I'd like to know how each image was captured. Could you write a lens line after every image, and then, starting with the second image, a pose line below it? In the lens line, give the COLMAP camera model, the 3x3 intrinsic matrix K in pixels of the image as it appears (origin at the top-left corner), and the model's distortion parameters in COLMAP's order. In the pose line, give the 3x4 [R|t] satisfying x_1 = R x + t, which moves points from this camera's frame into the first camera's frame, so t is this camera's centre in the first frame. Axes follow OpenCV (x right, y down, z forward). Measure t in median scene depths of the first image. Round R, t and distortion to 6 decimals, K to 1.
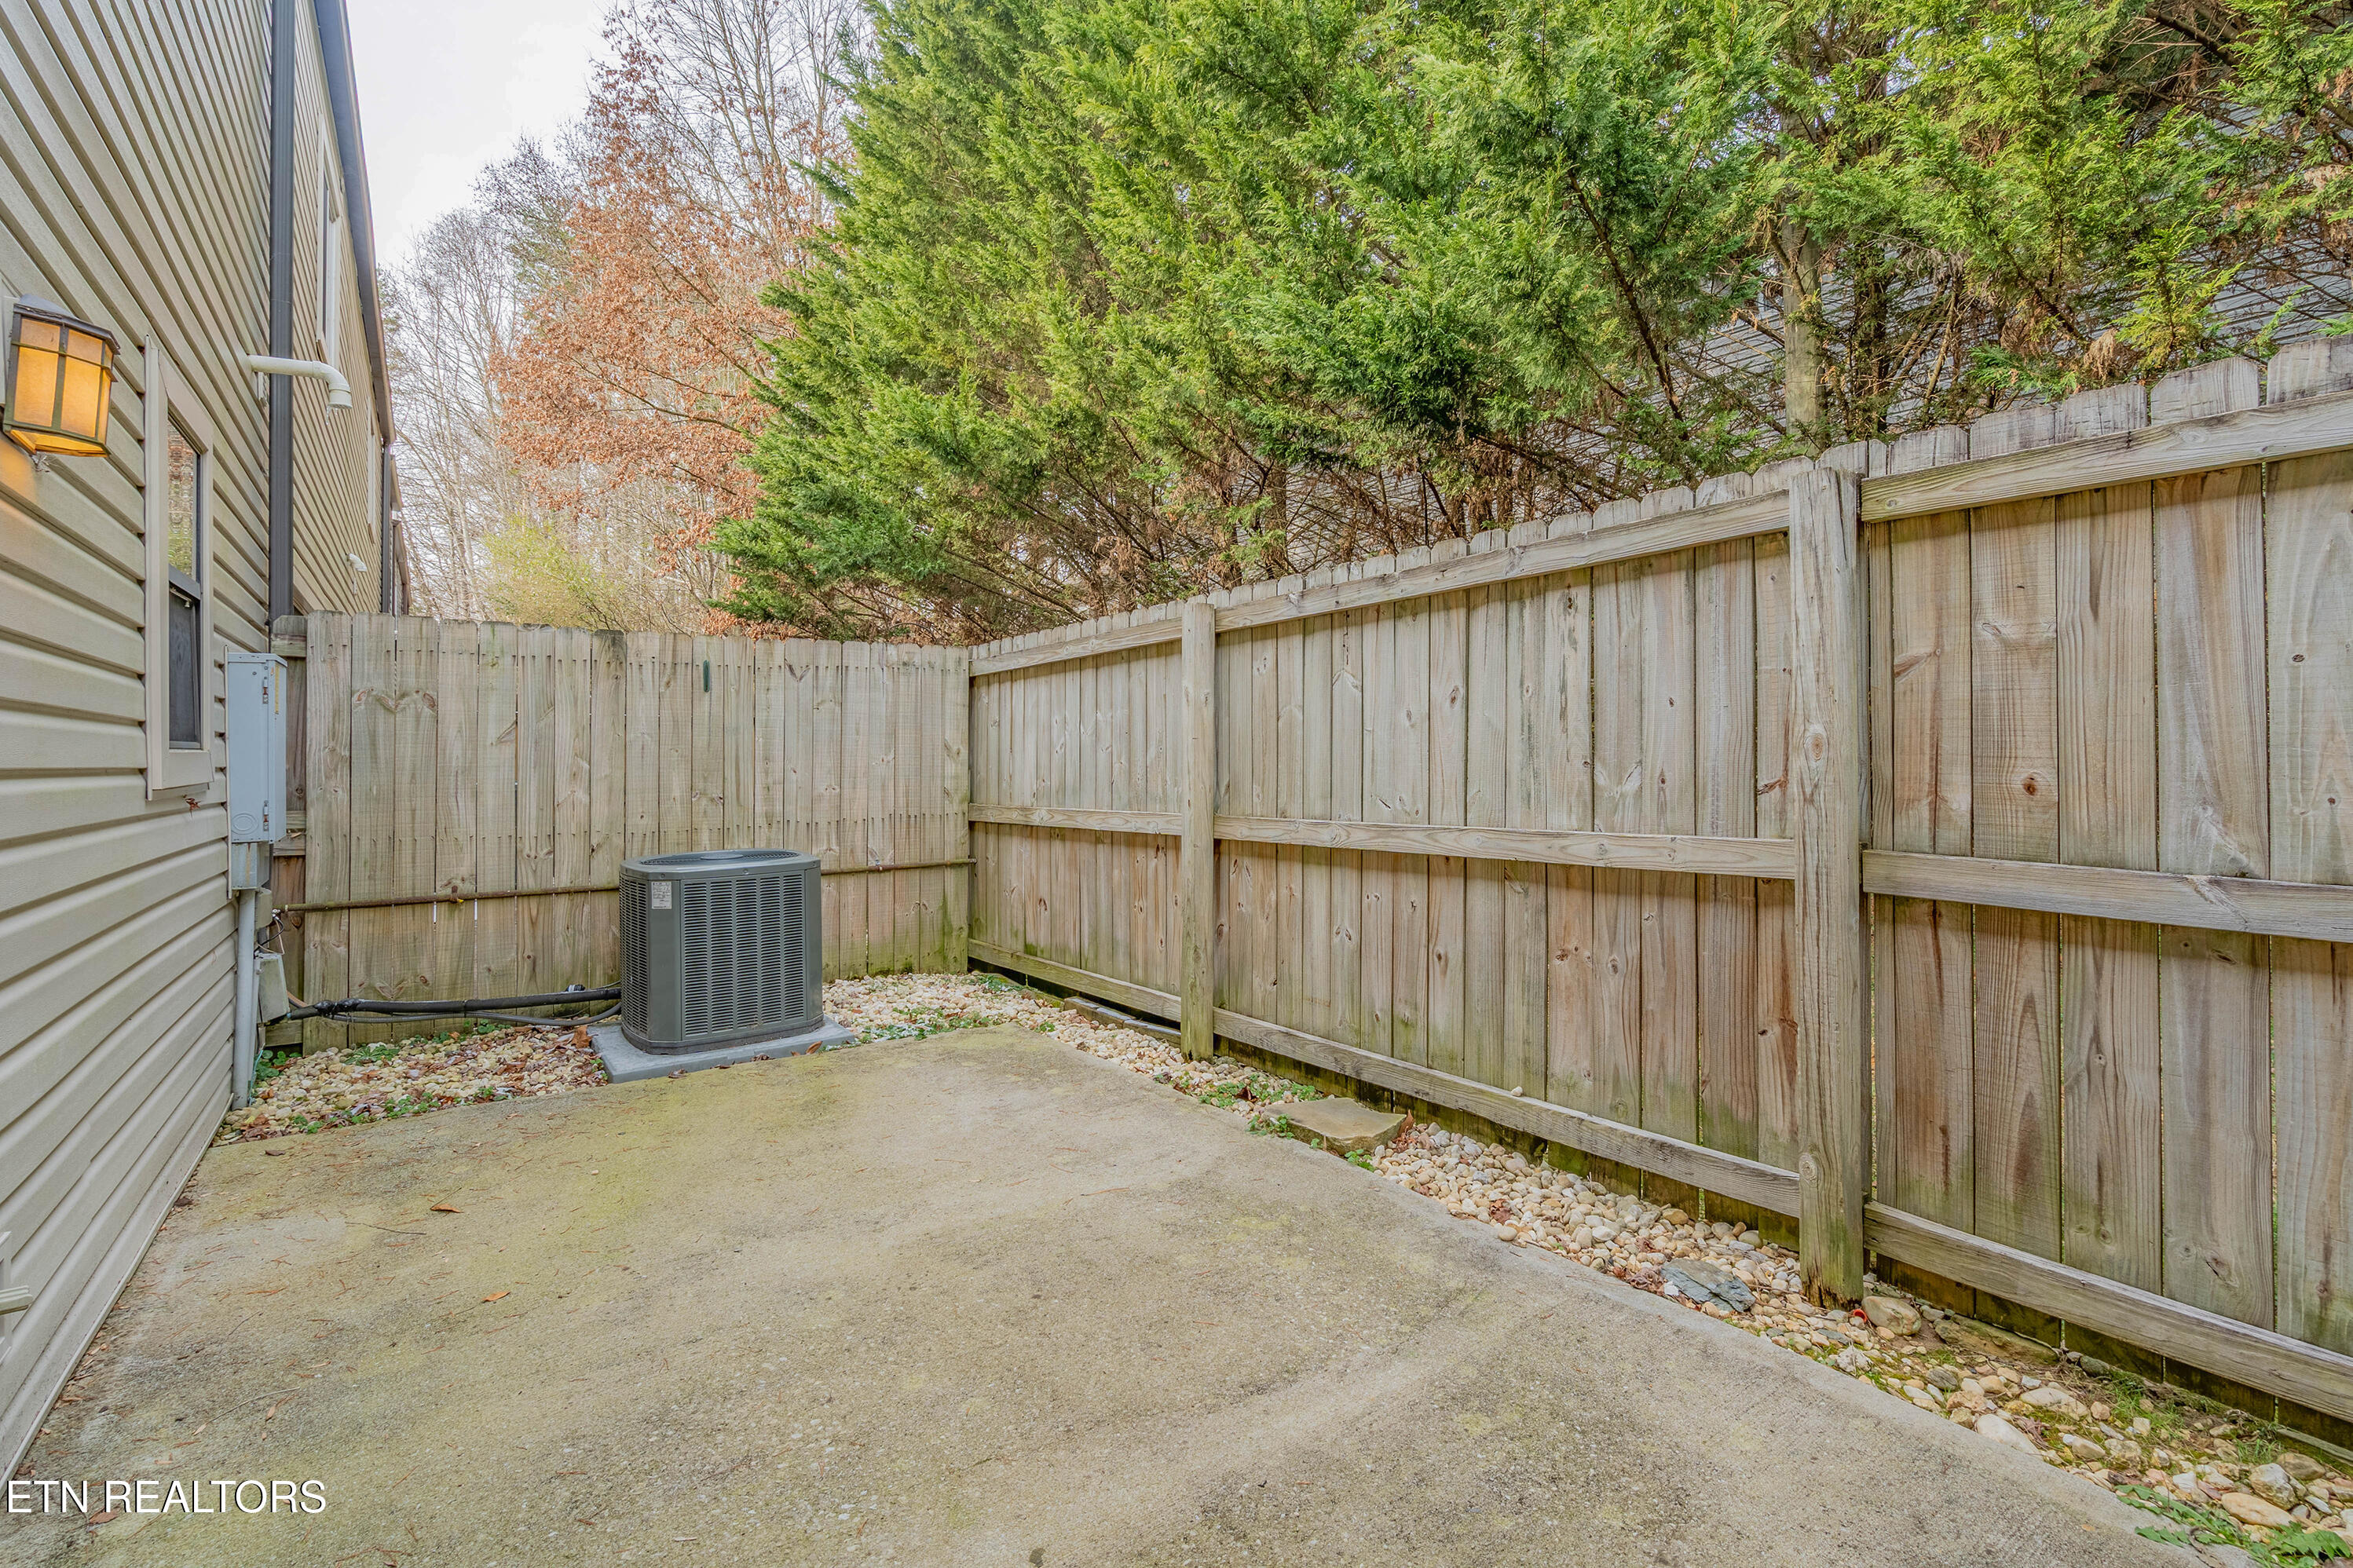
lens RADIAL K [[1097.3, 0, 1171.7], [0, 1097.3, 733.0], [0, 0, 1]] dist [-0.002281, -0.000767]
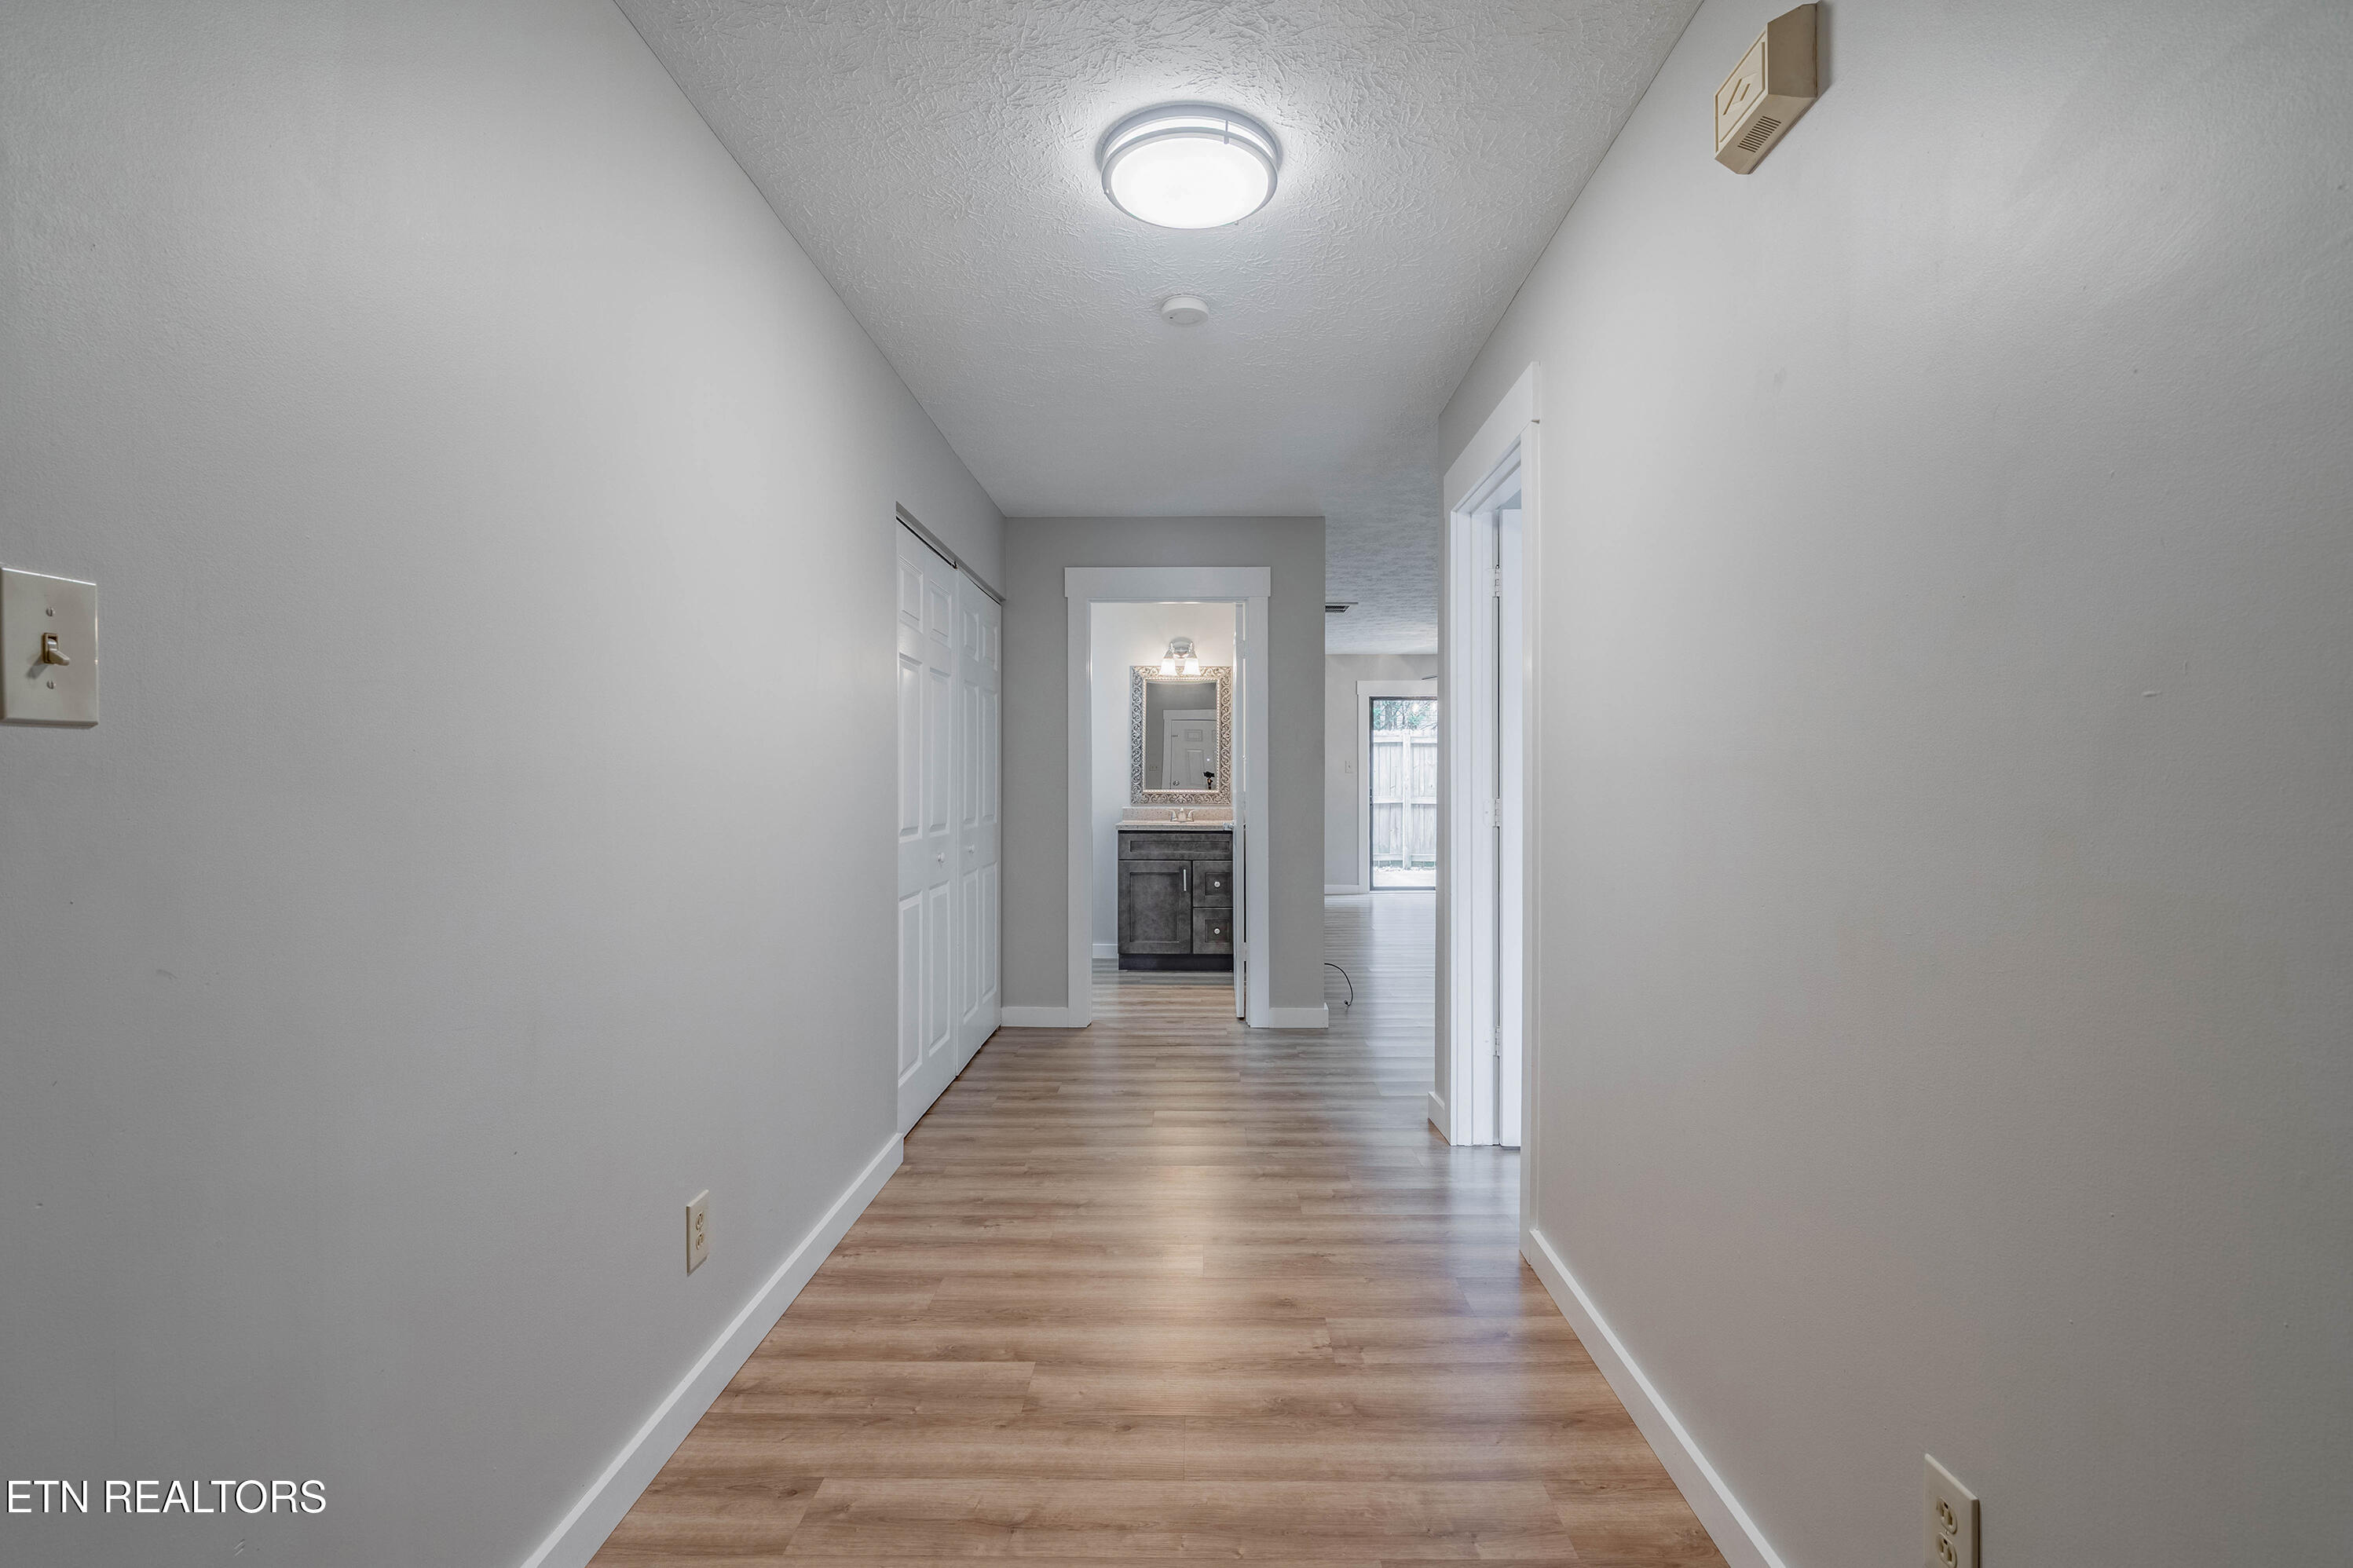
lens RADIAL K [[1097.3, 0, 1210.1], [0, 1097.3, 785.7], [0, 0, 1]] dist [-0.002281, -0.000767]
pose [[0.550736, 0.000945, 0.834679, -5.045435], [-0.015229, 0.999844, 0.008916, 0.006841], [-0.834541, -0.017622, 0.550665, -1.428692]]
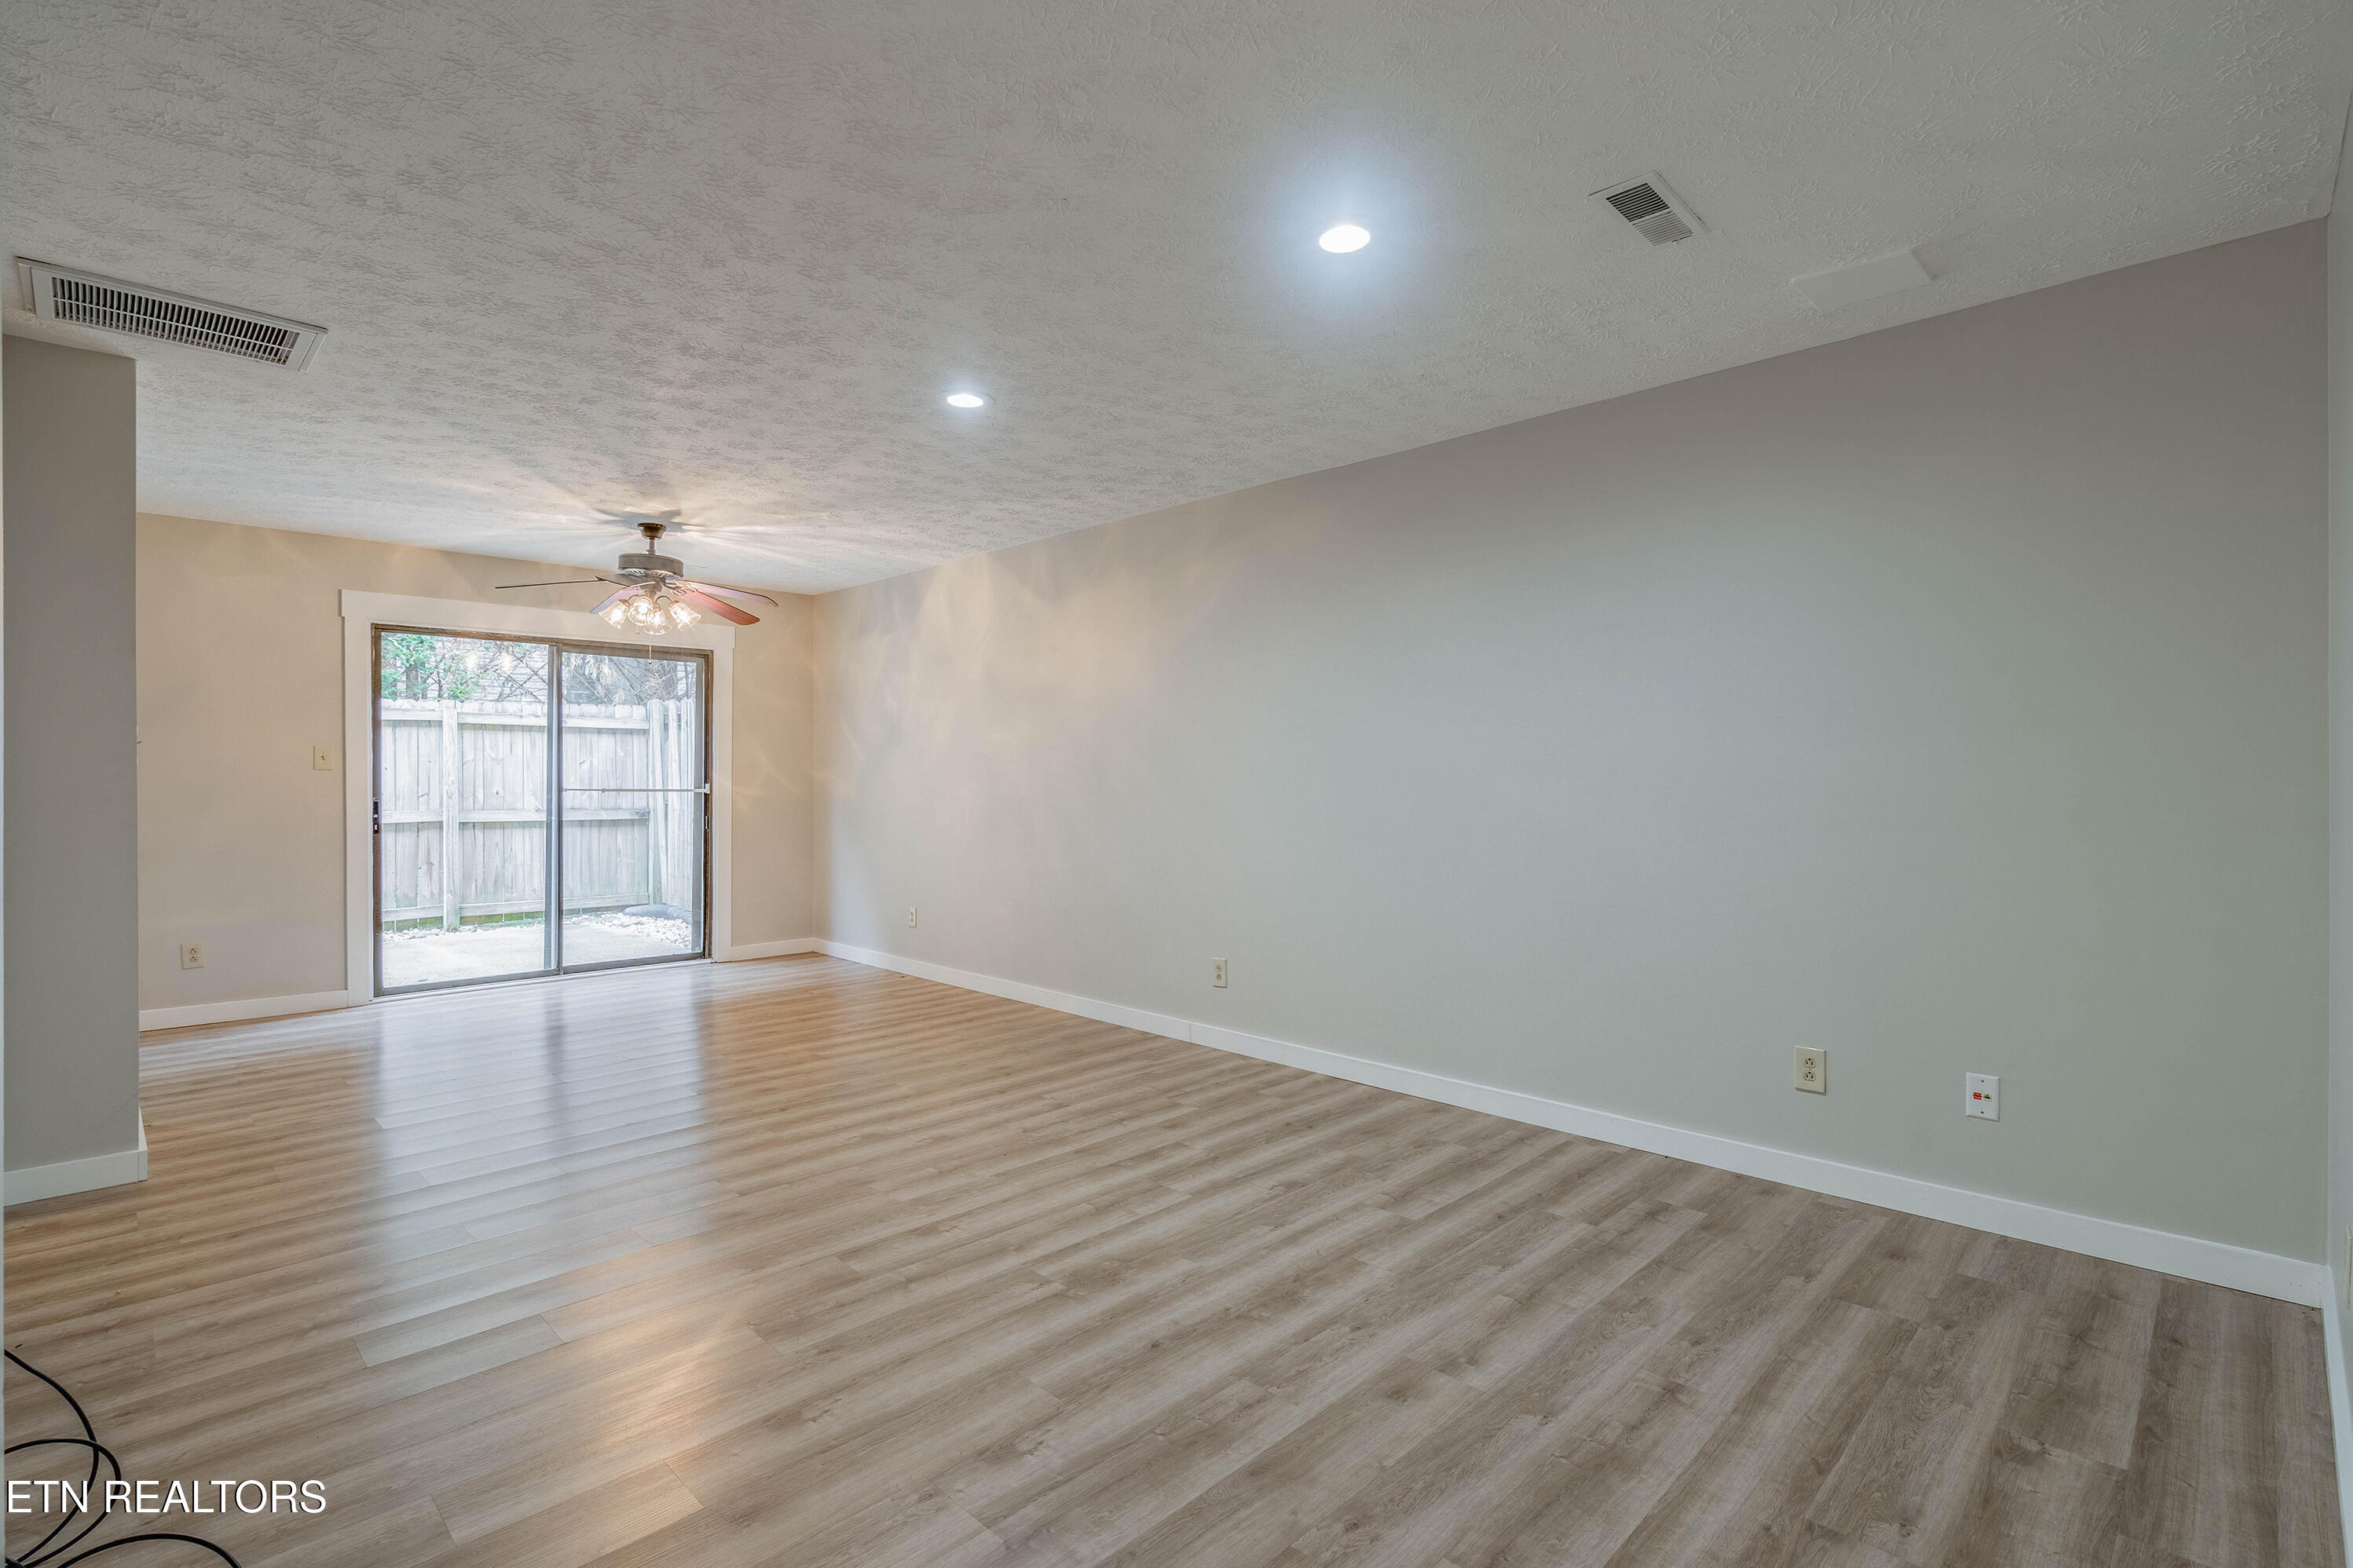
lens RADIAL K [[1097.3, 0, 1185.2], [0, 1097.3, 779.0], [0, 0, 1]] dist [-0.002281, -0.000767]
pose [[-0.193502, 0.007504, 0.981071, -3.466265], [-0.008925, 0.999916, -0.009409, 0.010674], [-0.981059, -0.010577, -0.193419, -0.703076]]
